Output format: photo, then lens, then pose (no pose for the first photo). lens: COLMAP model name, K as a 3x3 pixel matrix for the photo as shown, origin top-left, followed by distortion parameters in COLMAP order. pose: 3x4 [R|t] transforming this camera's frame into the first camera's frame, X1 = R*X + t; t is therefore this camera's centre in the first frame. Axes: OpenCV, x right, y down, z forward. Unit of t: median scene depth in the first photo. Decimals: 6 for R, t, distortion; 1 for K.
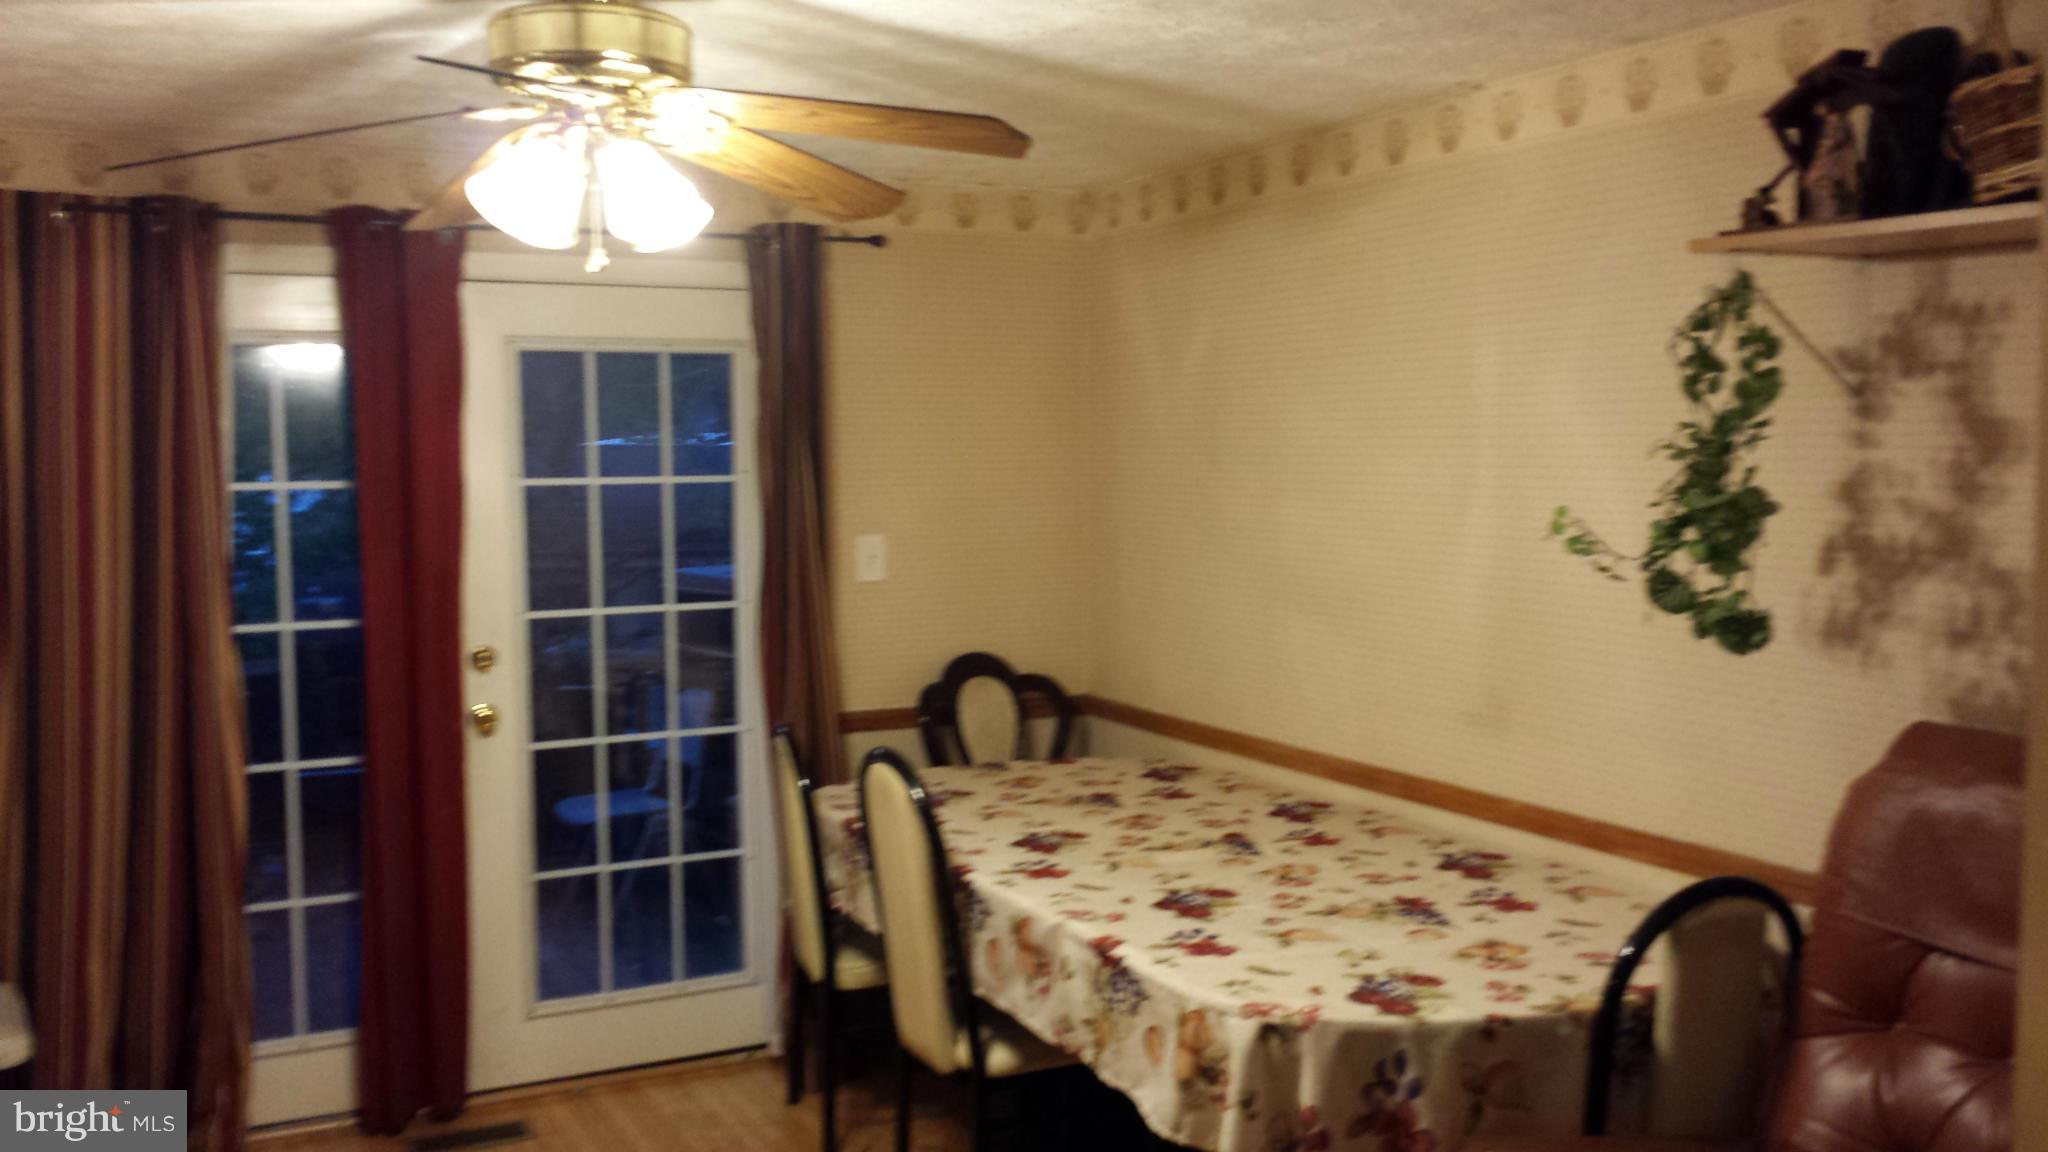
lens RADIAL K [[1906.2, 0, 1053.6], [0, 1906.2, 576.7], [0, 0, 1]] dist [0.146021, -0.330337]
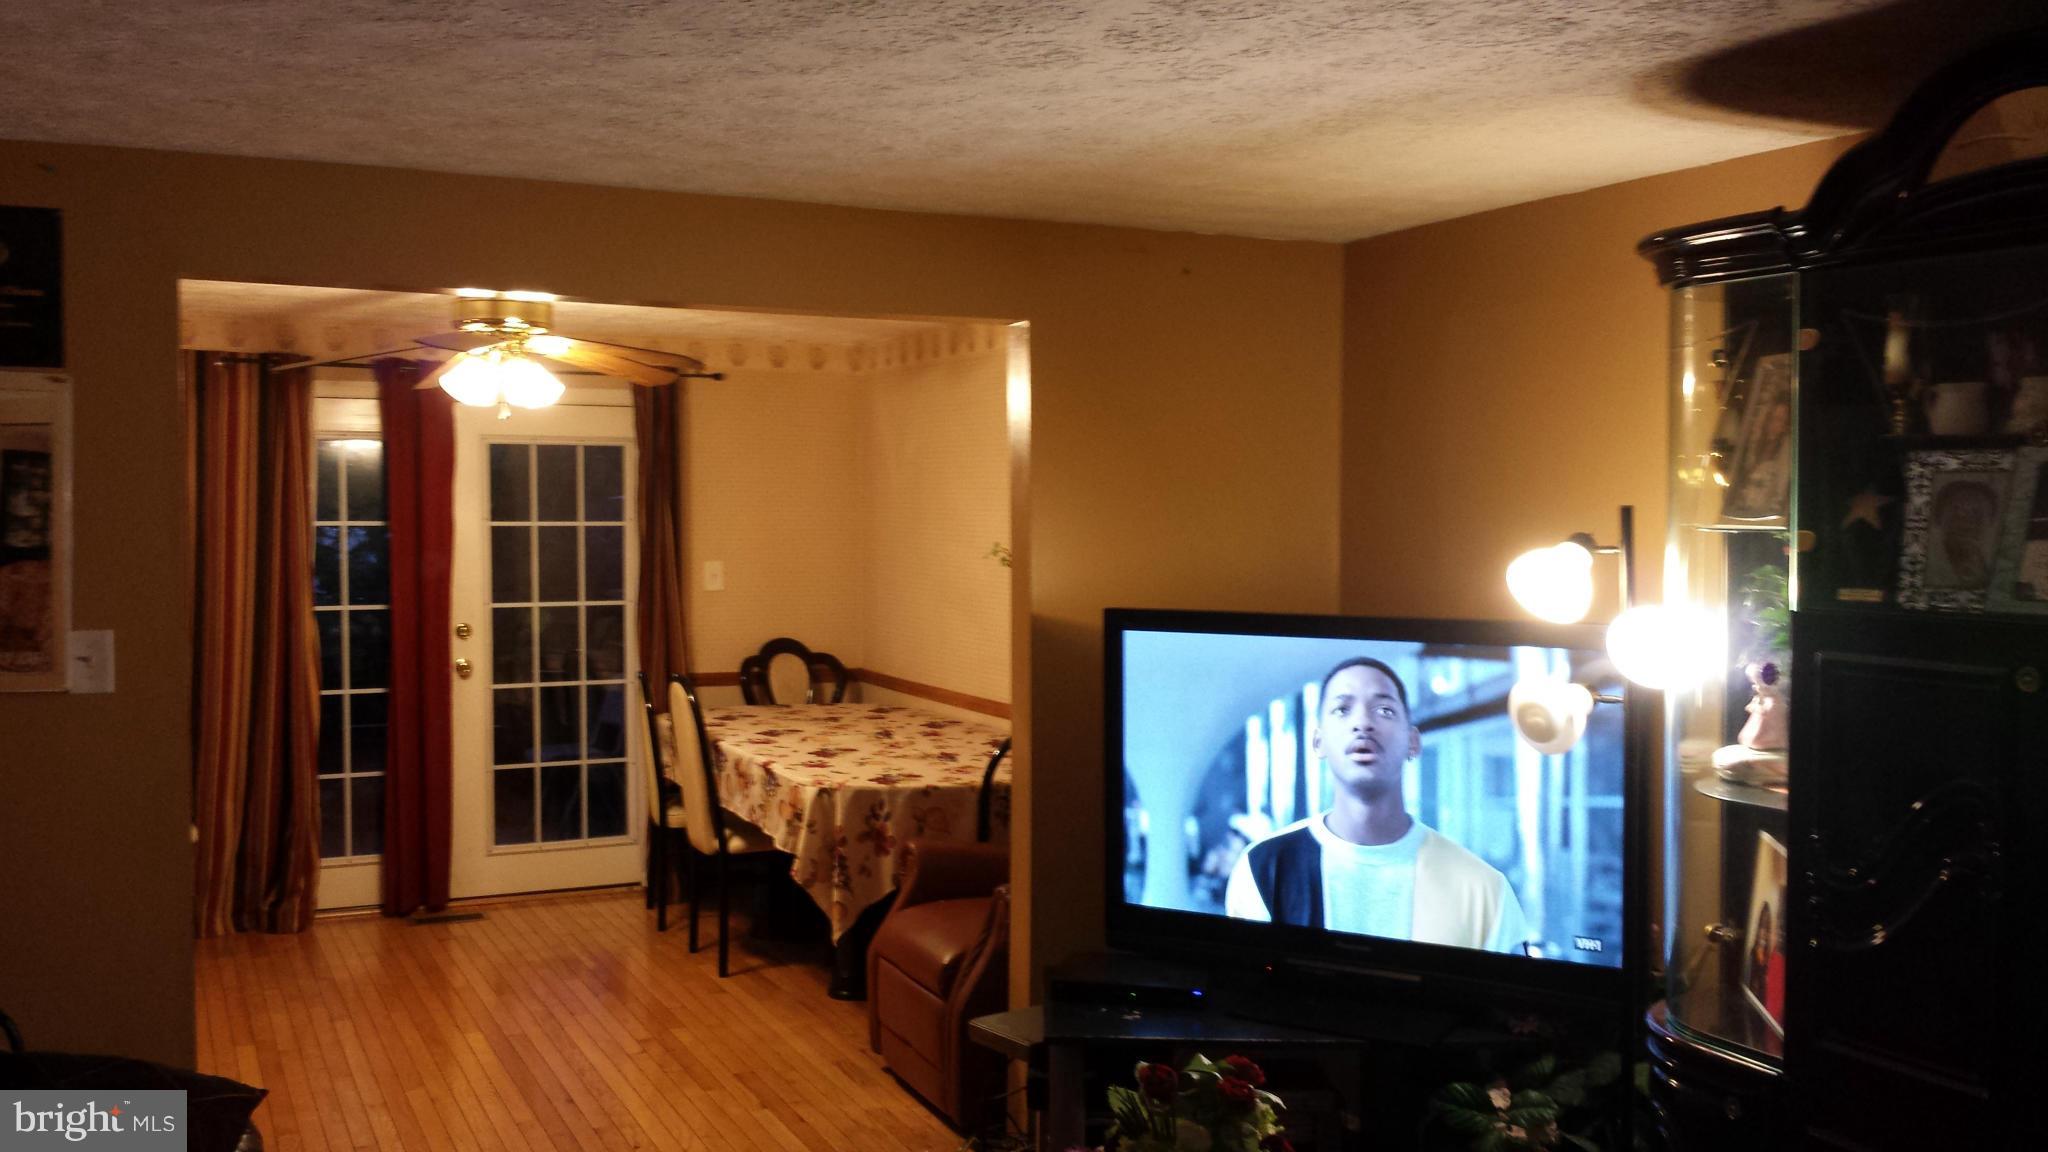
lens RADIAL K [[1895.8, 0, 1032.1], [0, 1895.8, 597.9], [0, 0, 1]] dist [0.144486, -0.308859]
pose [[0.999529, 0.015561, -0.026462, 0.236126], [-0.016090, 0.999673, -0.019898, 0.039763], [0.026144, 0.020314, 0.999452, -0.633420]]
